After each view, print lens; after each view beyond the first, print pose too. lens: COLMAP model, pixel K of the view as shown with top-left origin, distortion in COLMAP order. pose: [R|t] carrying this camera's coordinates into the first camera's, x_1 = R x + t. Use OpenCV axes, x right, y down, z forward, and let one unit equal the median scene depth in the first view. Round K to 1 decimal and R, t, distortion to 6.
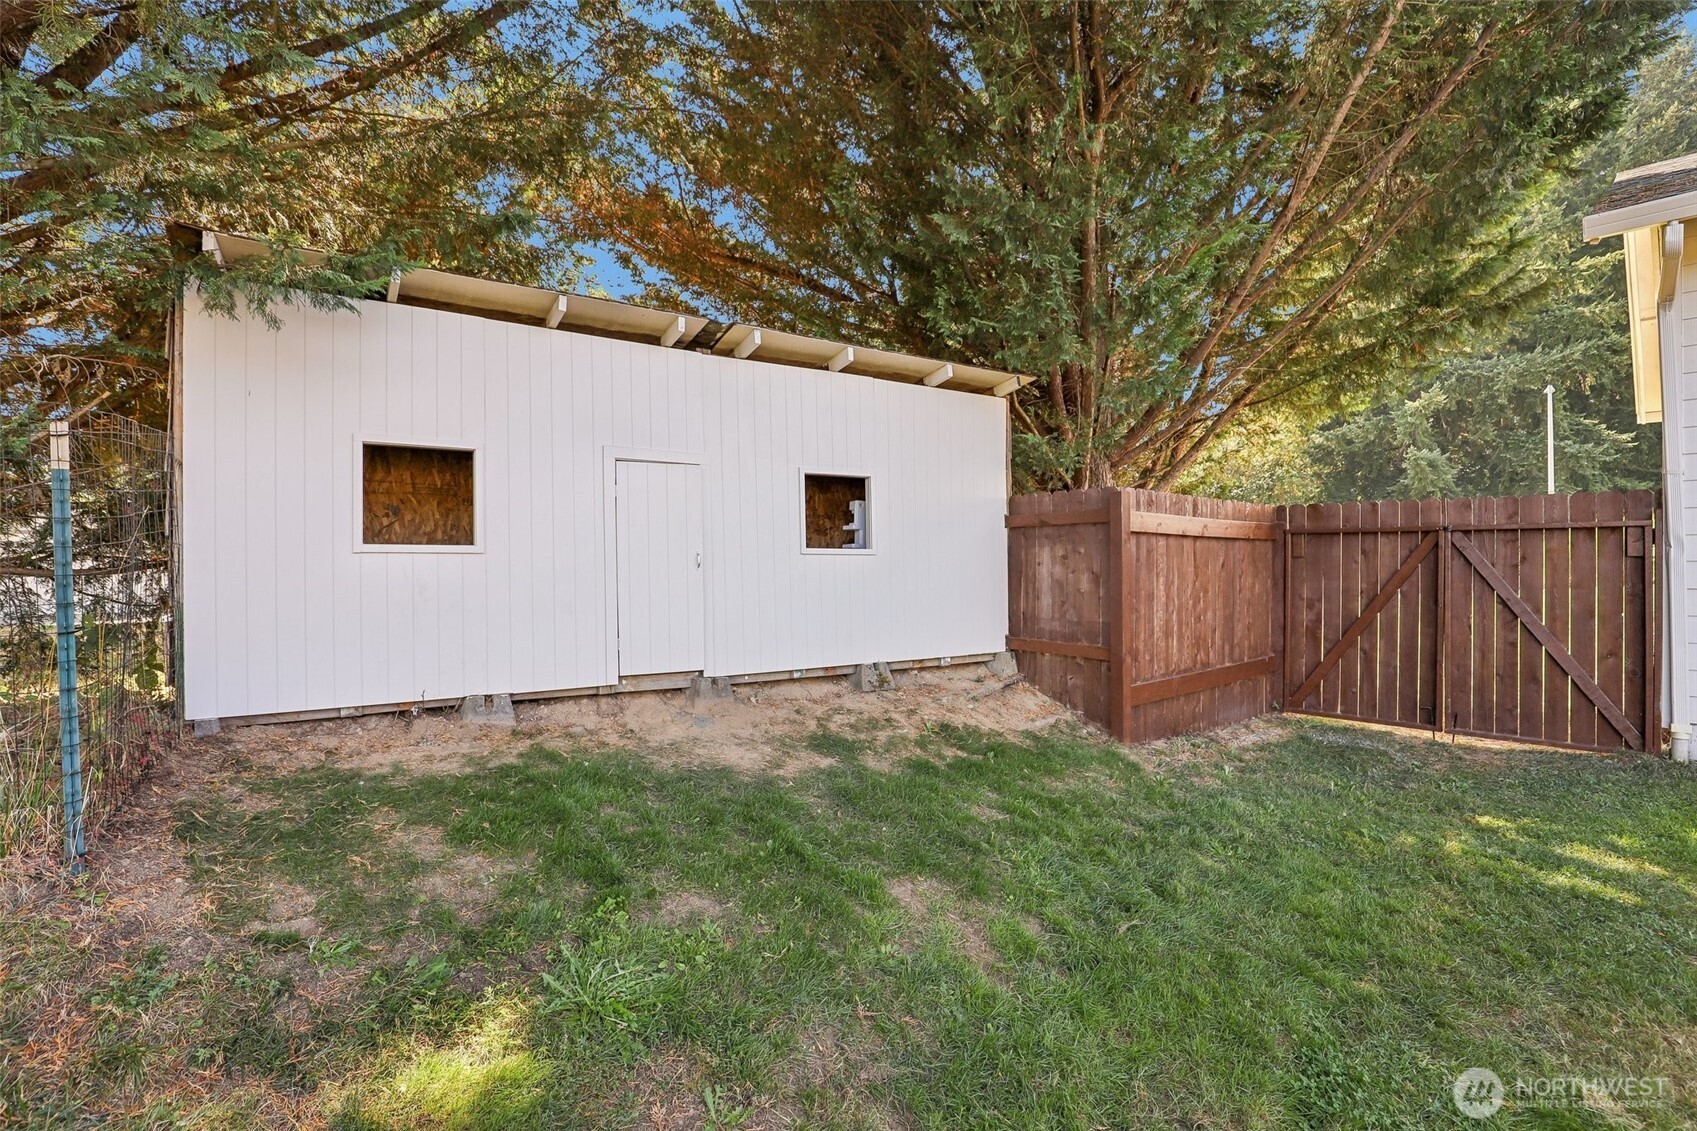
lens RADIAL K [[801.4, 0, 838.4], [0, 801.4, 568.8], [0, 0, 1]] dist [-0.002044, -0.000105]
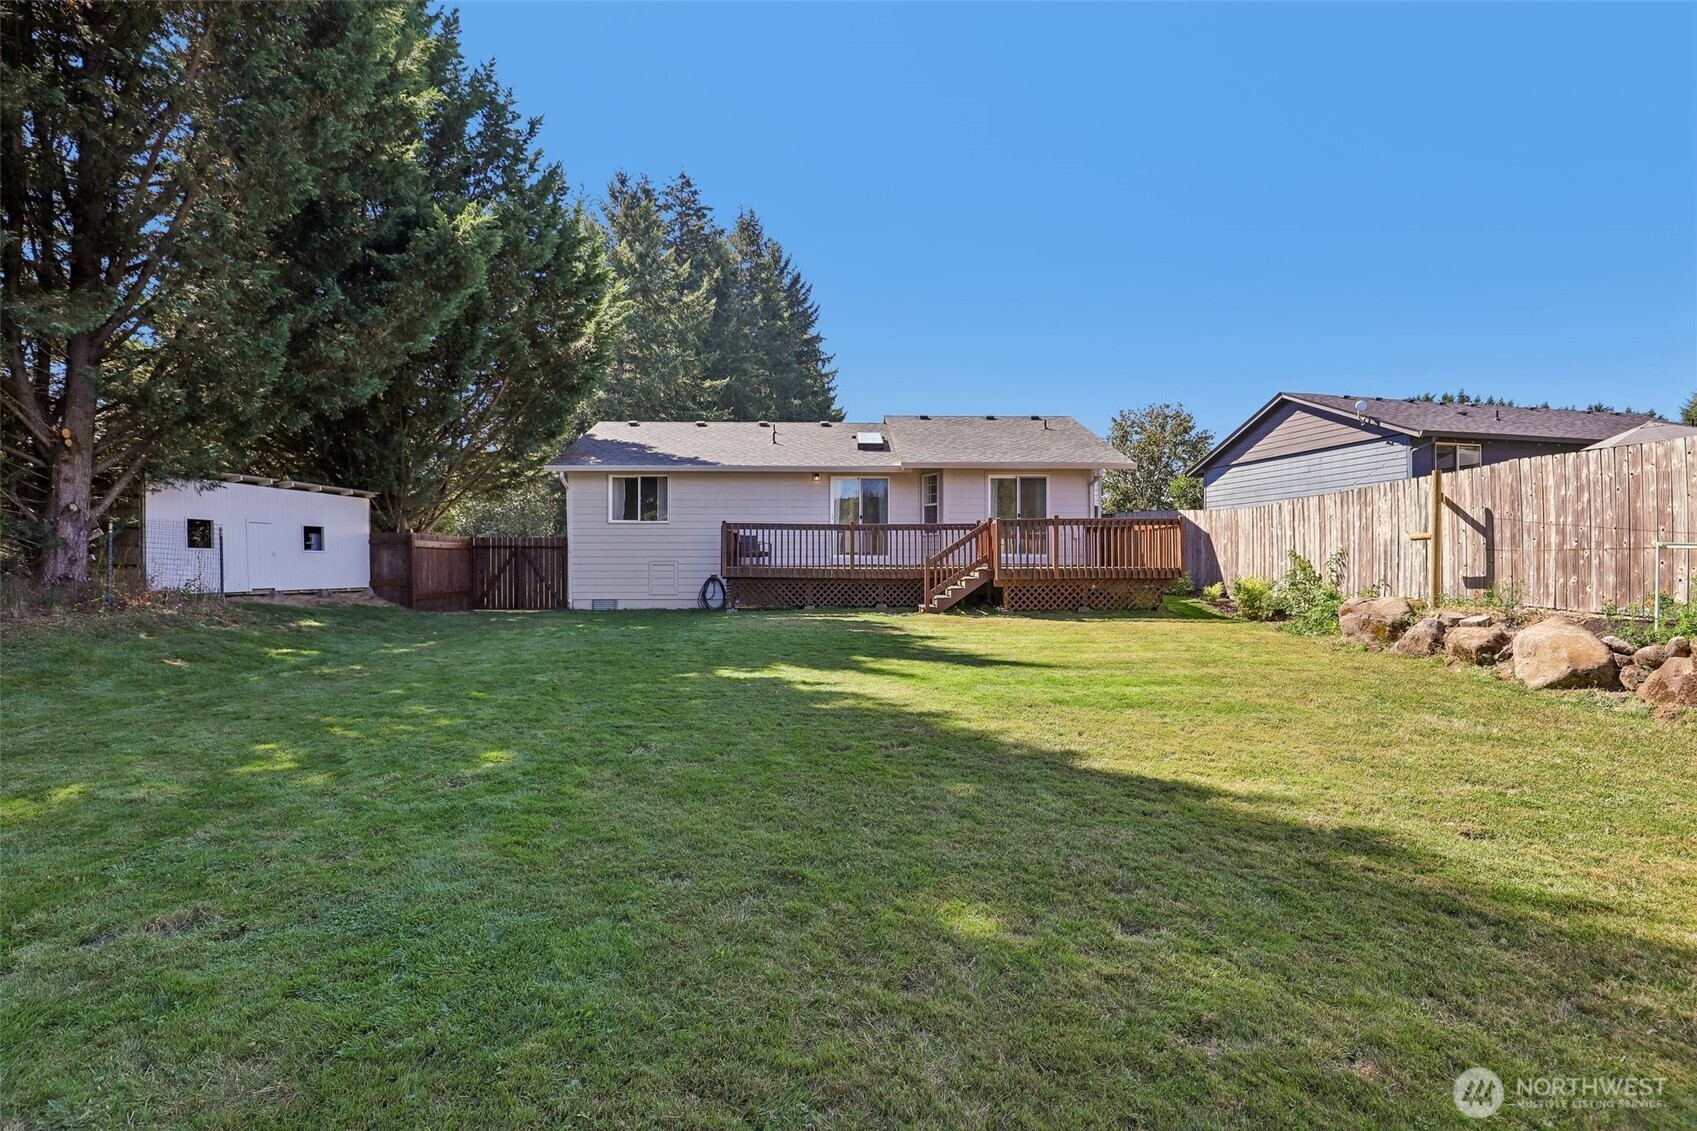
lens RADIAL K [[801.4, 0, 836.1], [0, 801.4, 566.8], [0, 0, 1]] dist [-0.002044, -0.000105]
pose [[0.672351, -0.002771, 0.740227, -0.802828], [0.005024, 0.999987, -0.000820, 0.042354], [-0.740215, 0.004270, 0.672356, -2.201970]]
